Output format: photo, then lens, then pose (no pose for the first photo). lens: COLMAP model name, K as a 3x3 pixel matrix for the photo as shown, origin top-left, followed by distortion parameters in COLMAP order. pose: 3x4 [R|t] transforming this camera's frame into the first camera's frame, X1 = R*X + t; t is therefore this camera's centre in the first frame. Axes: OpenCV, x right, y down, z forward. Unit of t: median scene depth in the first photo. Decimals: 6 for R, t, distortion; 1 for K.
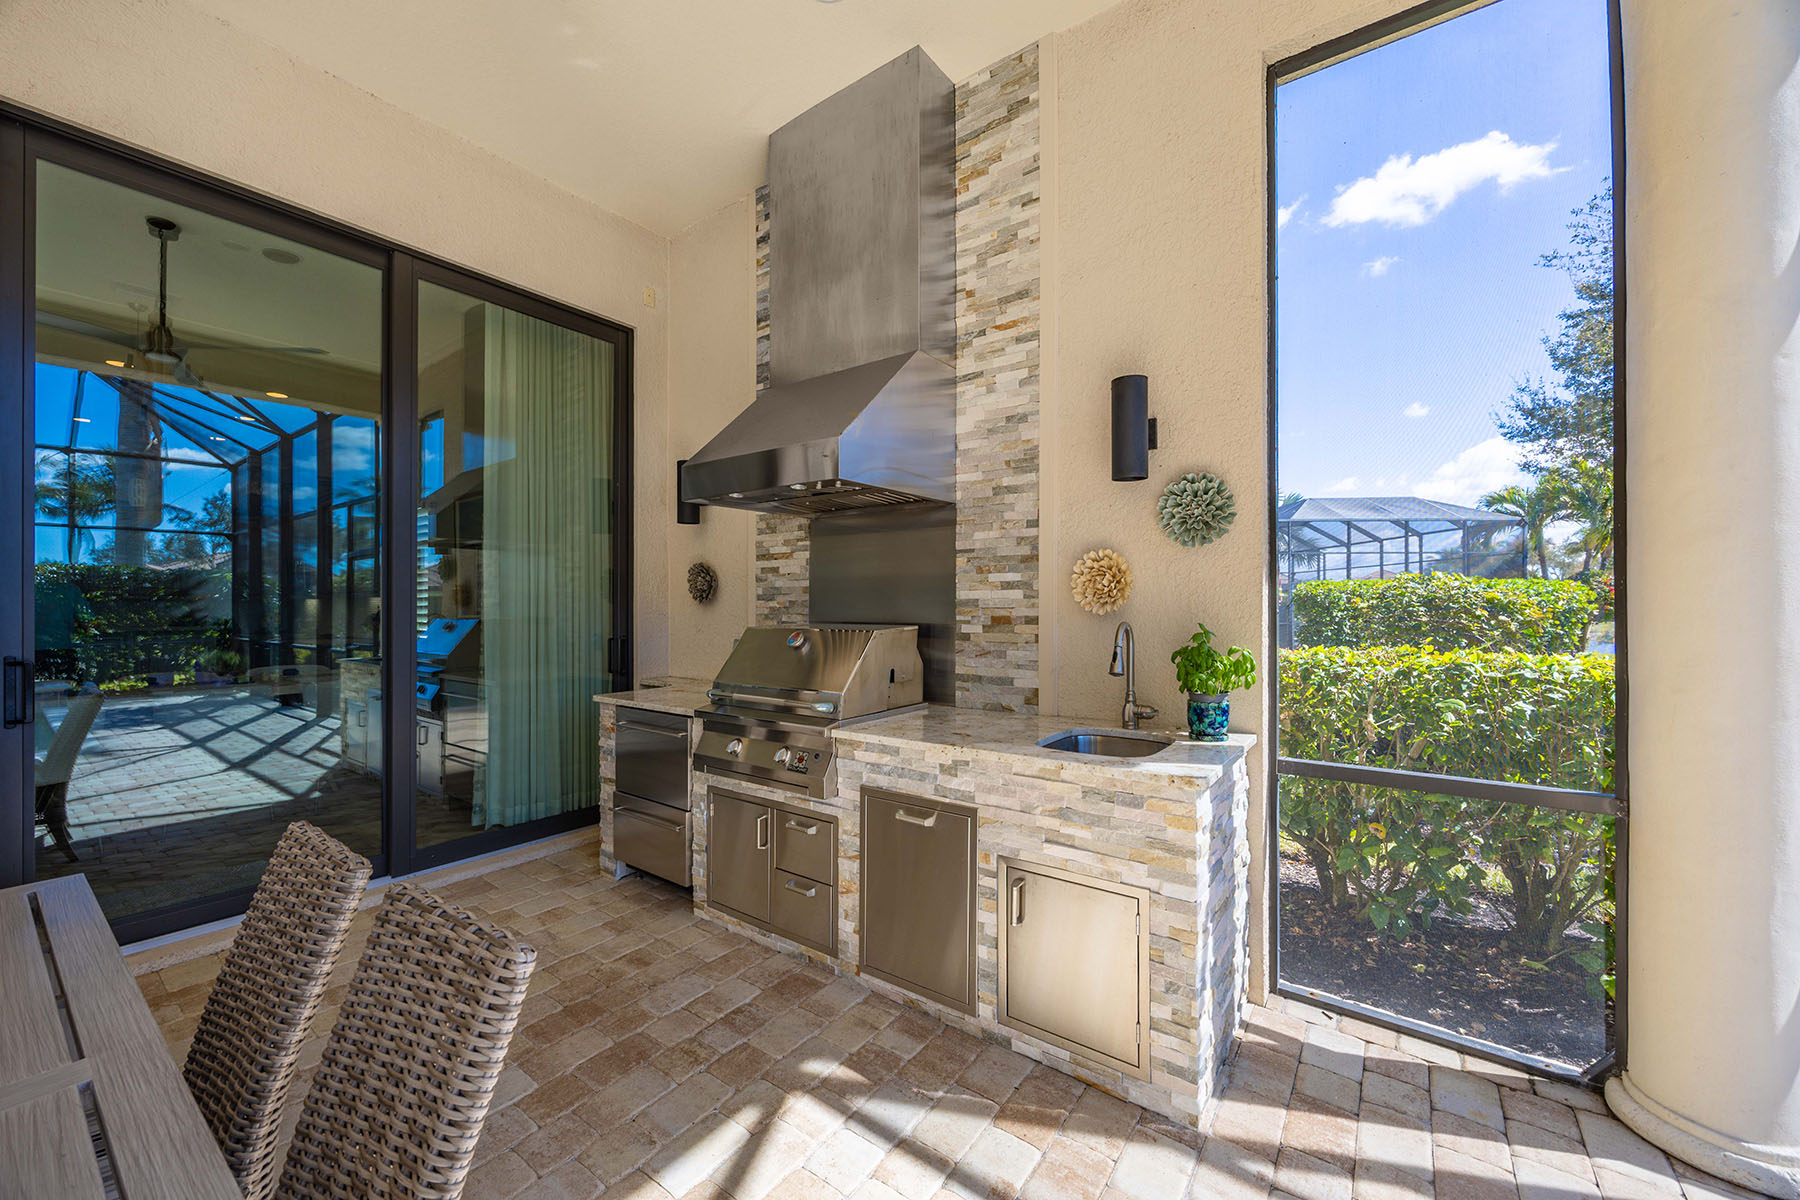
lens RADIAL K [[689.1, 0, 906.9], [0, 689.1, 604.6], [0, 0, 1]] dist [-0.007079, 0.000180]
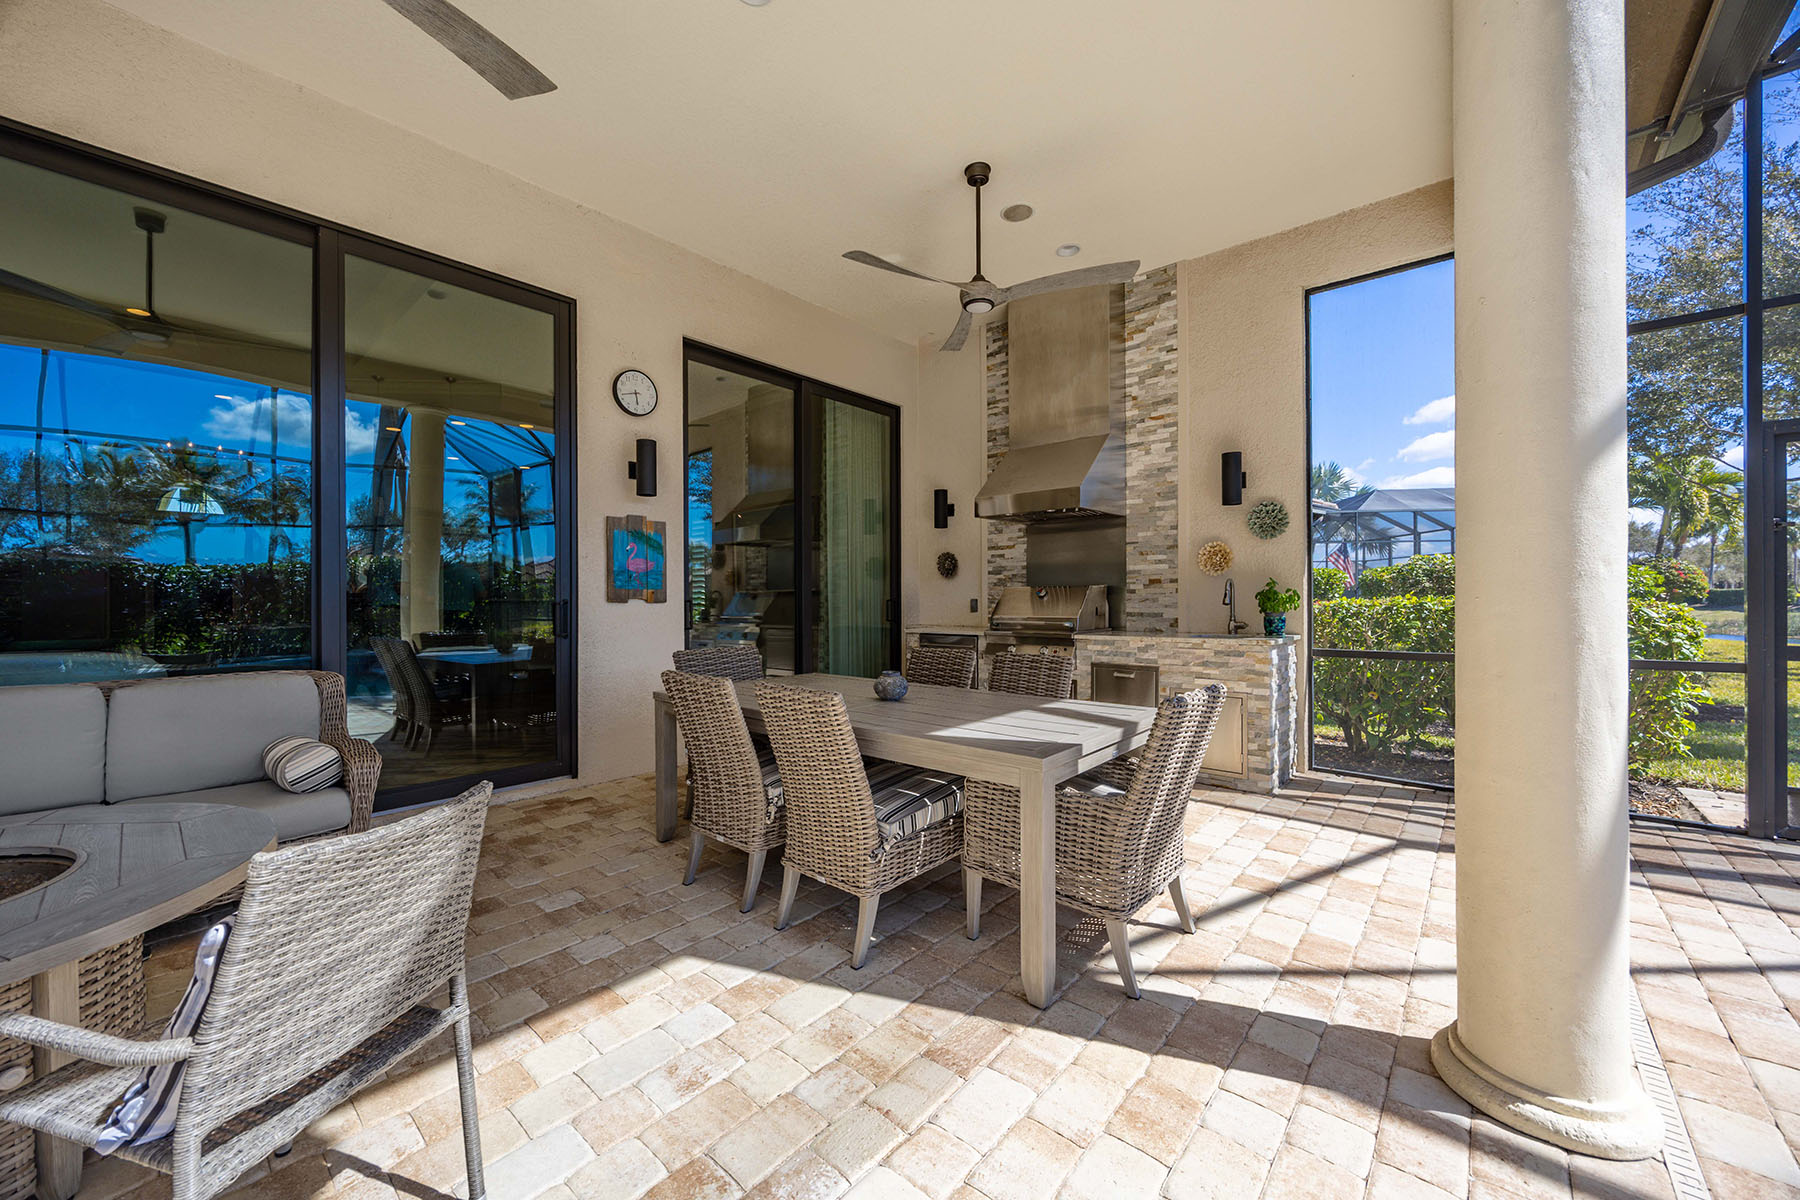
lens RADIAL K [[689.1, 0, 902.4], [0, 689.1, 597.5], [0, 0, 1]] dist [-0.007079, 0.000180]
pose [[0.996037, -0.004310, -0.088835, -0.363175], [0.004217, 0.999990, -0.001234, 0.065147], [0.088839, 0.000855, 0.996046, -0.854632]]
